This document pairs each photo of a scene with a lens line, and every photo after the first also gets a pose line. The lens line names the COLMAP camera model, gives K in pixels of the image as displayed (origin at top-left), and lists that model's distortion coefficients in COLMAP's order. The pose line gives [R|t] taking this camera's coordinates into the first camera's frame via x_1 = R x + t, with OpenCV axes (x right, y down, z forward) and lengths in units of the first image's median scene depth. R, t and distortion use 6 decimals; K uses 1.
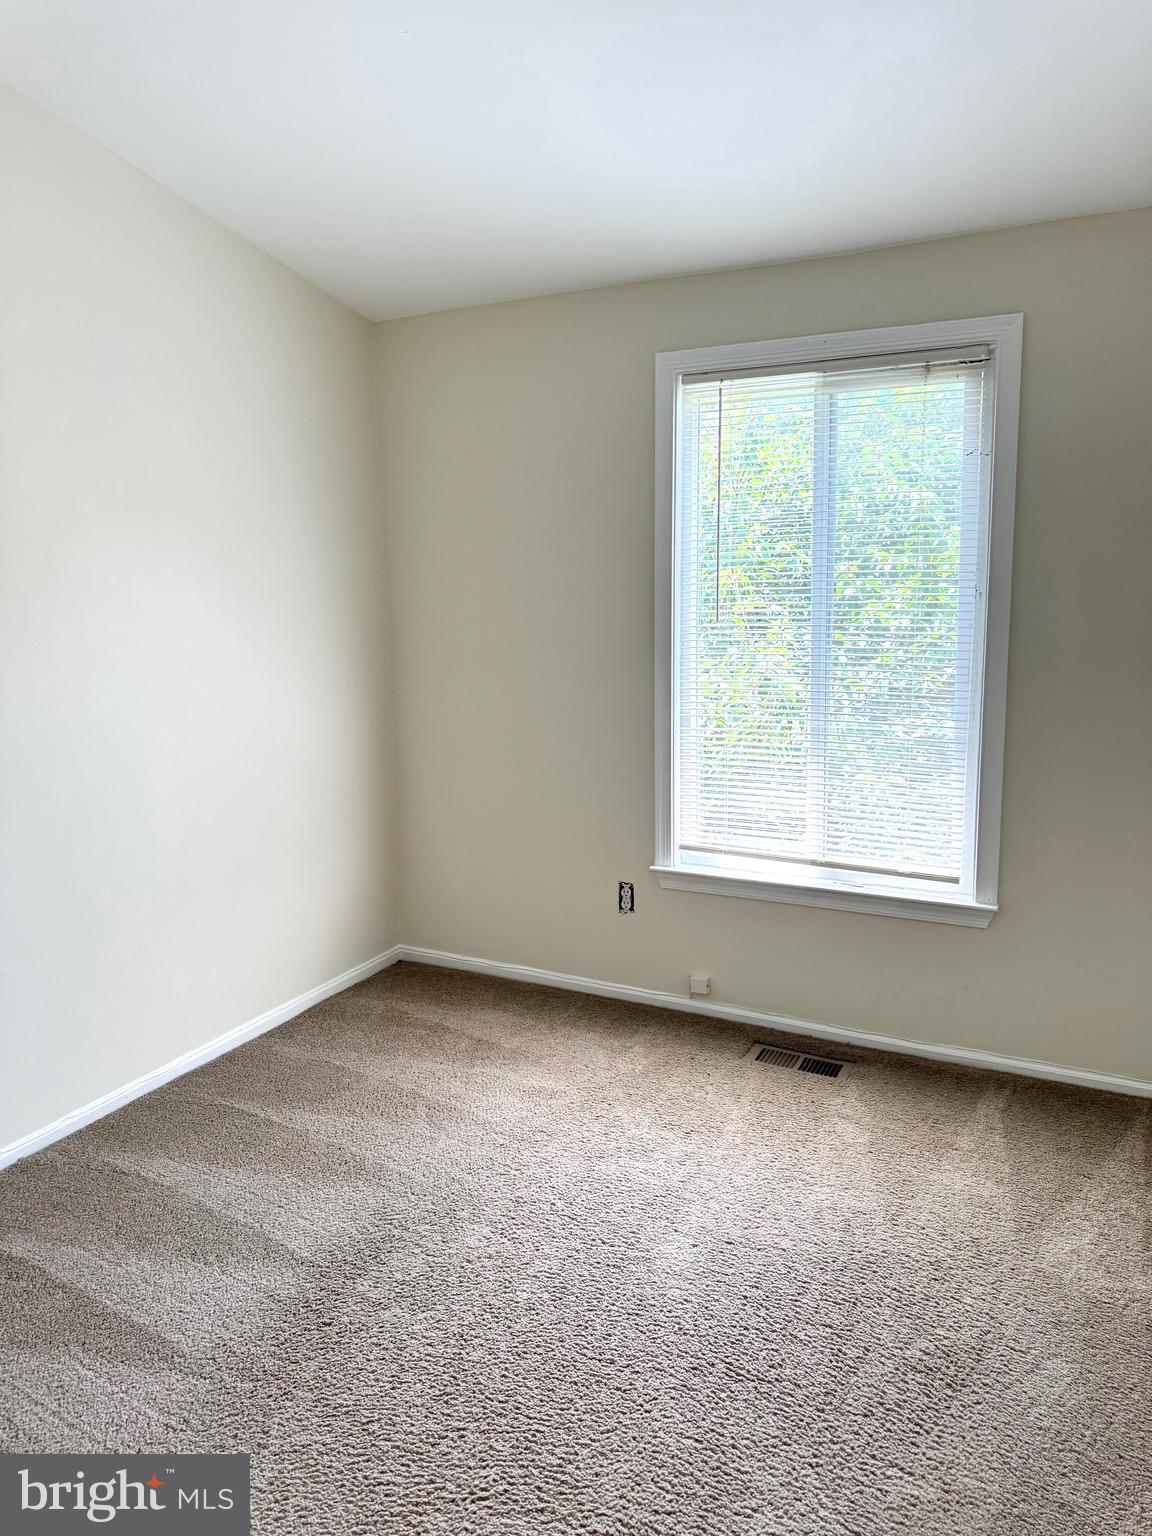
lens RADIAL K [[1092.3, 0, 573.6], [0, 1092.3, 768.9], [0, 0, 1]] dist [0.041429, -0.042476]
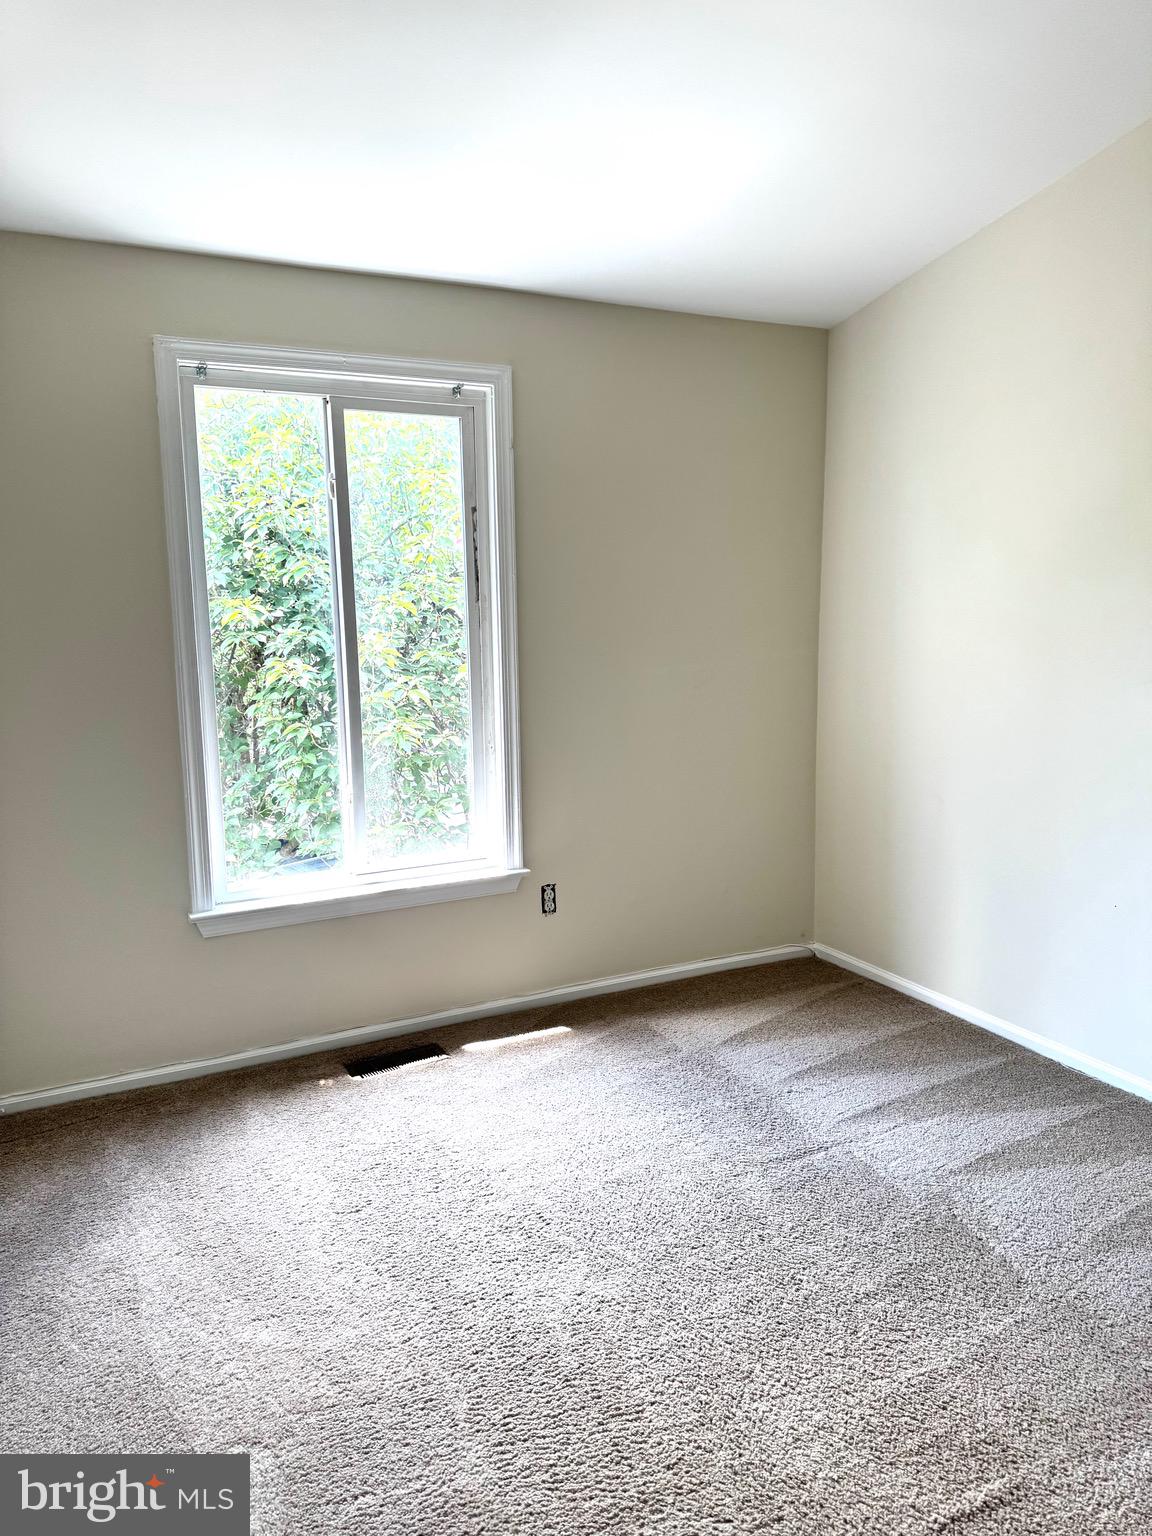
lens RADIAL K [[1092.3, 0, 574.5], [0, 1092.3, 766.9], [0, 0, 1]] dist [0.041429, -0.042476]
pose [[0.584043, -0.123466, 0.802278, -0.694758], [0.138354, 0.989044, 0.051489, -0.052724], [-0.799845, 0.080927, 0.594726, 0.322333]]
